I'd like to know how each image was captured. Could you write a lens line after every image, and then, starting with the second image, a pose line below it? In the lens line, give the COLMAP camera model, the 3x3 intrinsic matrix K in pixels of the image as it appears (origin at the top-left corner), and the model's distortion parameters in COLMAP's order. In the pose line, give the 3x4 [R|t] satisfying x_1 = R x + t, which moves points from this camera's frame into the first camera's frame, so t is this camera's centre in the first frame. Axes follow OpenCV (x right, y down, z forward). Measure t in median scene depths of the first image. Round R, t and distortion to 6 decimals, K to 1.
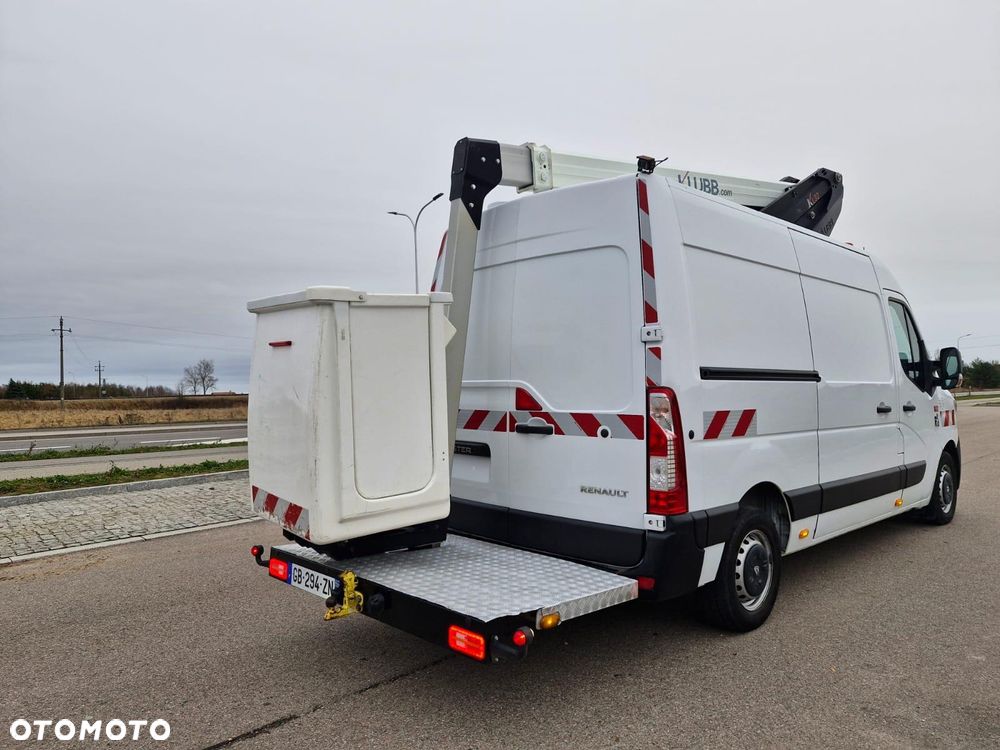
lens RADIAL K [[695.8, 0, 495.0], [0, 695.8, 375.7], [0, 0, 1]] dist [0.050010, -0.057992]
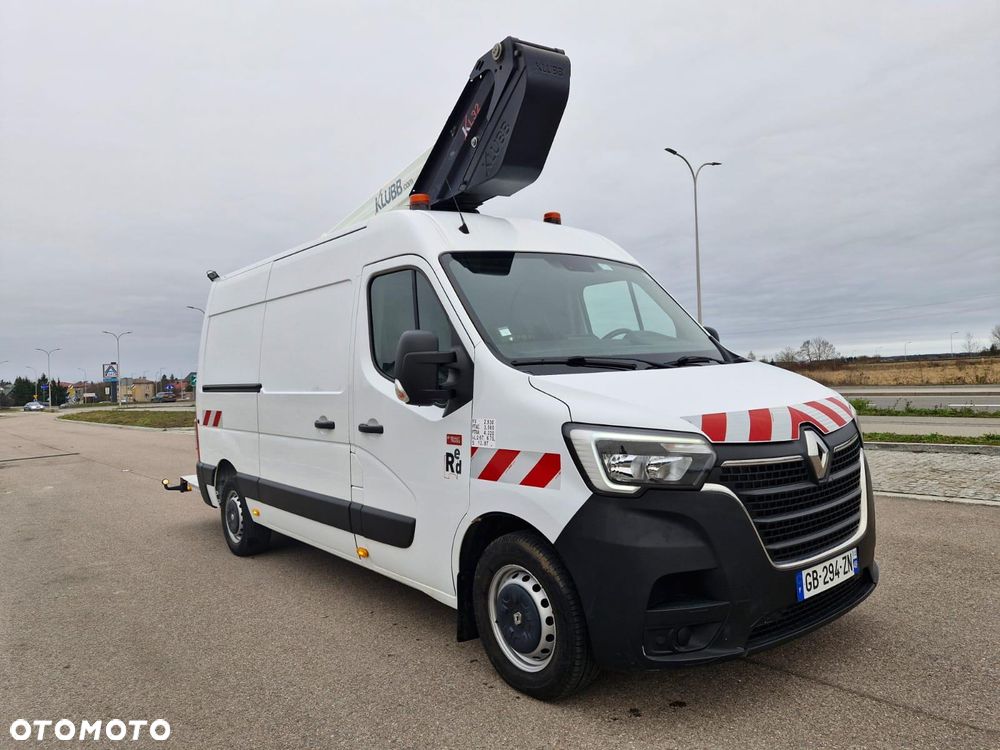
lens RADIAL K [[693.9, 0, 488.9], [0, 693.9, 363.2], [0, 0, 1]] dist [0.111231, -0.173206]
pose [[-0.090927, 0.003549, -0.995851, 1.734068], [0.067781, 0.997697, -0.002633, -0.012662], [0.993548, -0.067739, -0.090958, 1.615101]]
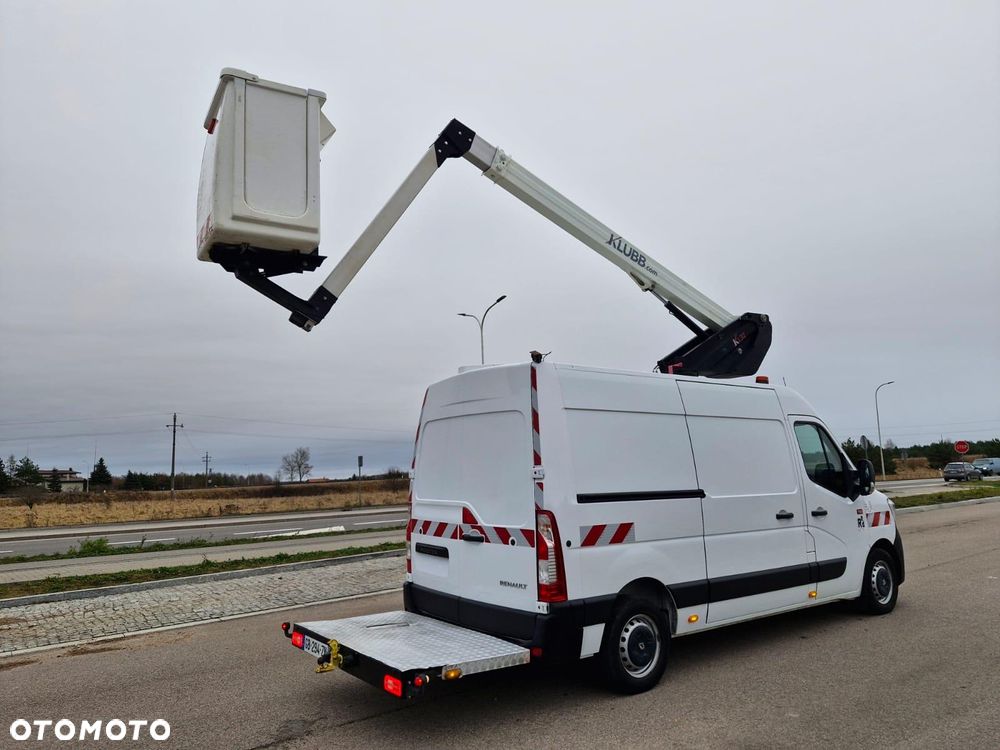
lens RADIAL K [[688.3, 0, 482.2], [0, 688.3, 370.6], [0, 0, 1]] dist [0.060526, -0.065261]
pose [[0.990385, -0.036891, -0.133329, 0.253059], [0.019654, 0.991533, -0.128356, -0.073293], [0.136936, 0.124501, 0.982725, -0.380200]]
